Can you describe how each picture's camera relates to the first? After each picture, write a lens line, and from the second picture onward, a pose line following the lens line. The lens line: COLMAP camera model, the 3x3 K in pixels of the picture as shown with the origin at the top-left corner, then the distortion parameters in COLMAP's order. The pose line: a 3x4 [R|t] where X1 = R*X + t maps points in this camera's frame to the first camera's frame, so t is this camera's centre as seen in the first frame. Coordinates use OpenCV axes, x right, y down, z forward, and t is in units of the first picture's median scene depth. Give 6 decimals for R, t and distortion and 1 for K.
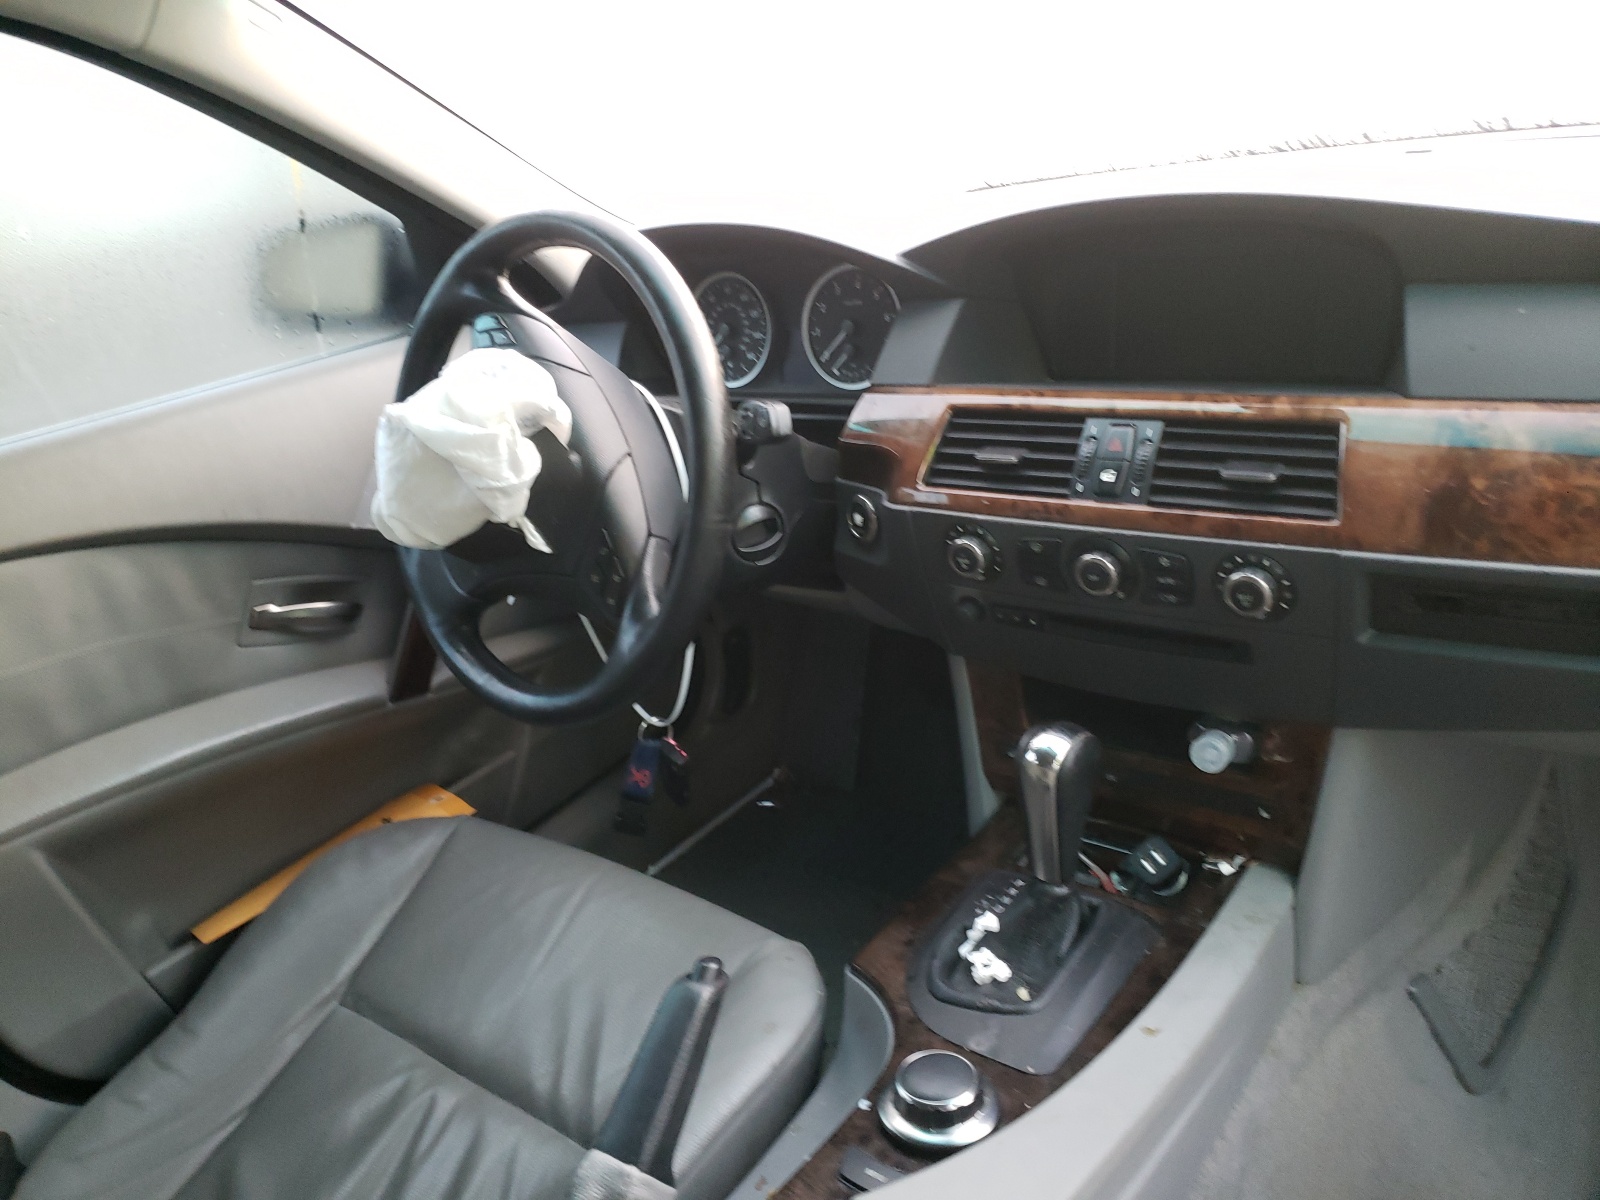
lens RADIAL K [[1224.0, 0, 800.0], [0, 1224.0, 600.0], [0, 0, 1]] dist [-0.003913, -0.004527]
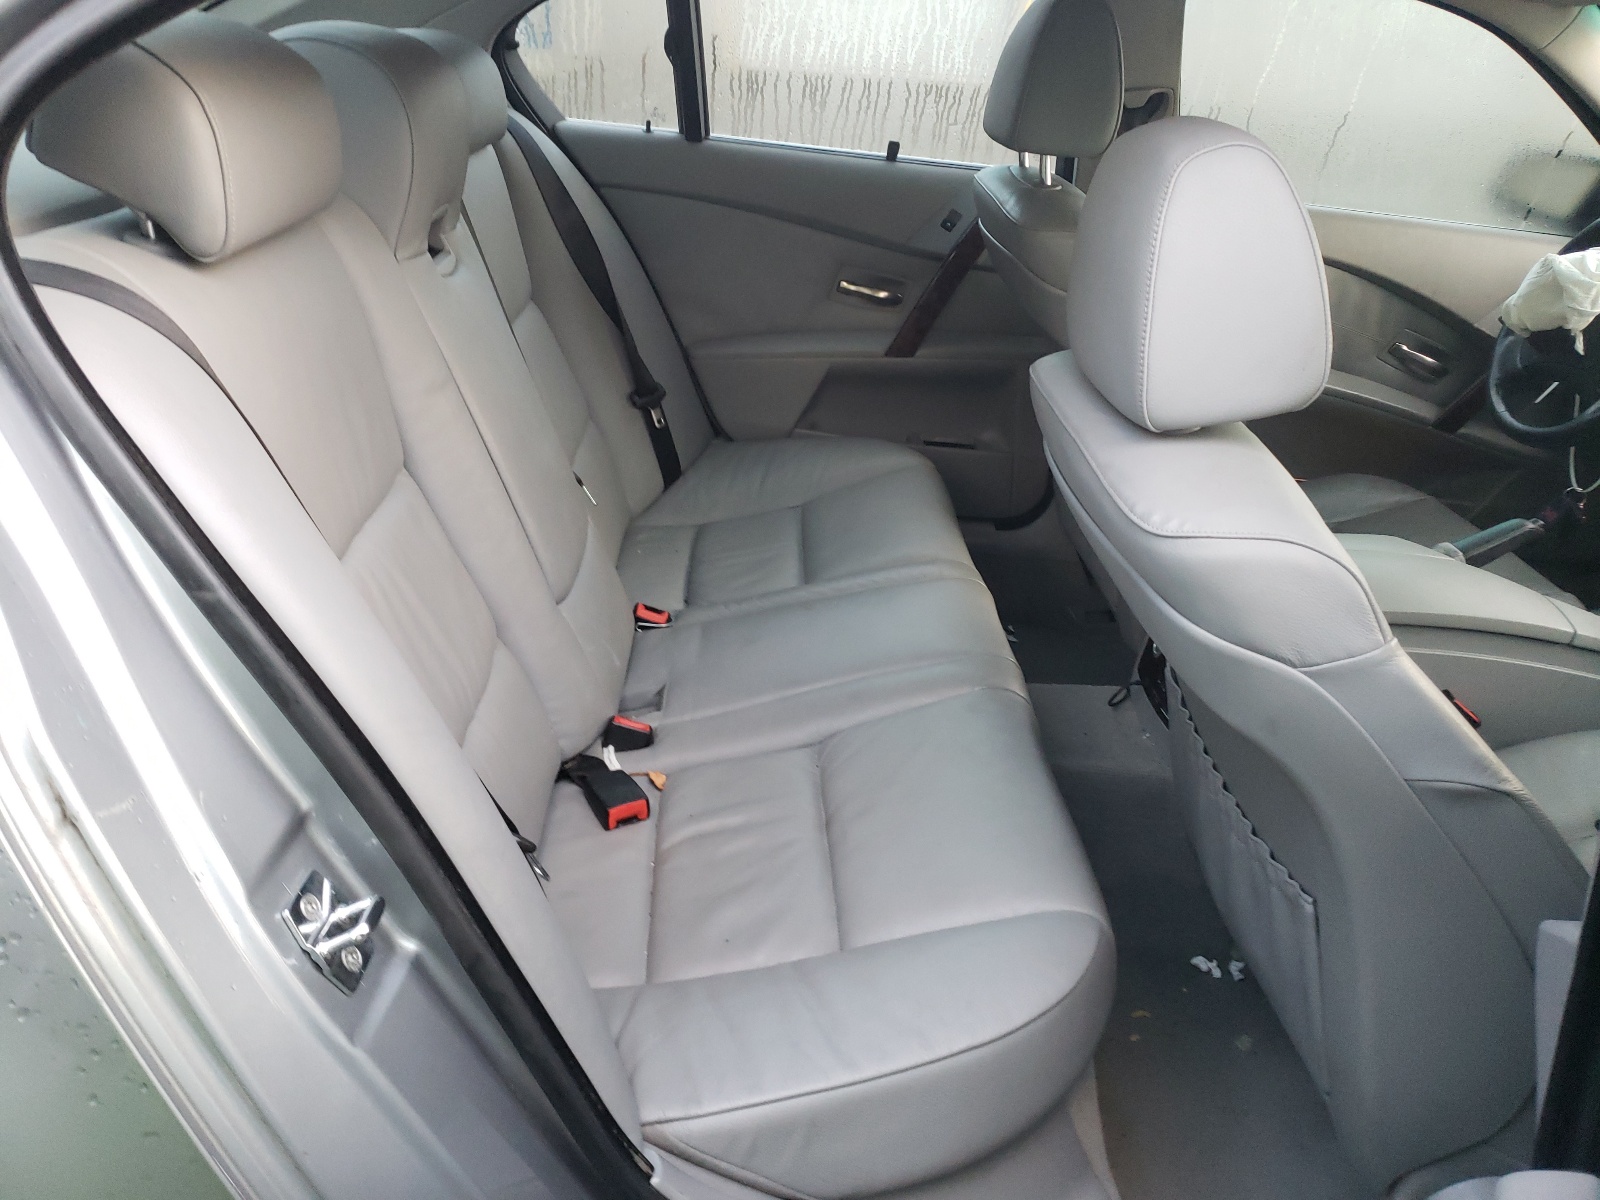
lens RADIAL K [[1224.0, 0, 800.0], [0, 1224.0, 600.0], [0, 0, 1]] dist [-0.003913, -0.004527]
pose [[0.588724, 0.536941, -0.604233, 0.321703], [-0.491290, 0.831278, 0.260021, 0.288336], [0.641902, 0.143773, 0.753188, -0.854536]]
